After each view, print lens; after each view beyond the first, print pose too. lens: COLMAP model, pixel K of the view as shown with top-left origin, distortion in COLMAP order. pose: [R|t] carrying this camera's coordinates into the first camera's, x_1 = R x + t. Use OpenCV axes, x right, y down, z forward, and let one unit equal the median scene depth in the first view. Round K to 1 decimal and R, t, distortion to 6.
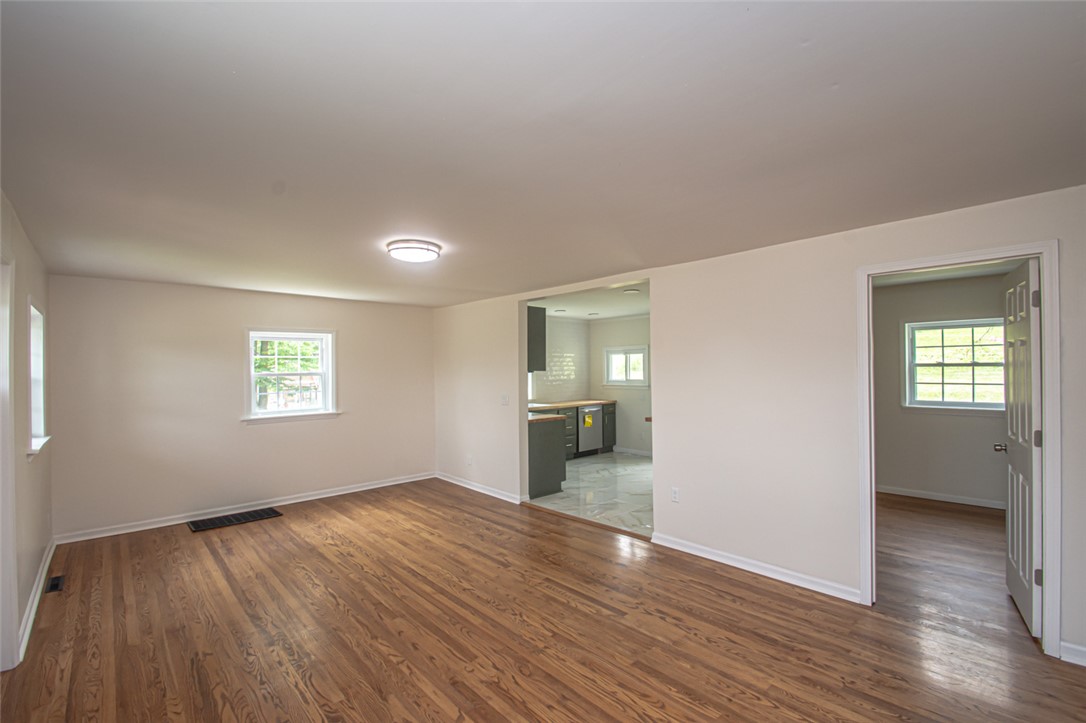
lens RADIAL K [[487.9, 0, 539.0], [0, 487.9, 369.1], [0, 0, 1]] dist [-0.006300, -0.004600]
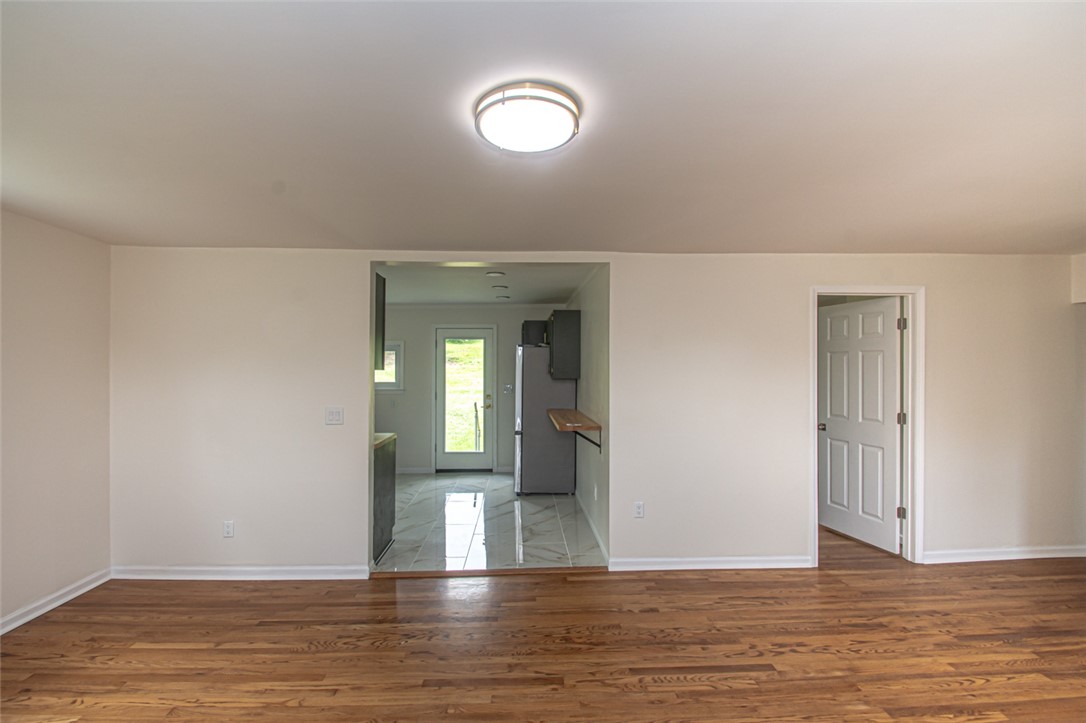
lens RADIAL K [[487.9, 0, 538.0], [0, 487.9, 358.9], [0, 0, 1]] dist [-0.006300, -0.004600]
pose [[0.640581, 0.022589, 0.767558, -0.599088], [-0.009232, 0.999722, -0.021716, 0.004379], [-0.767835, 0.006825, 0.640612, 0.646316]]
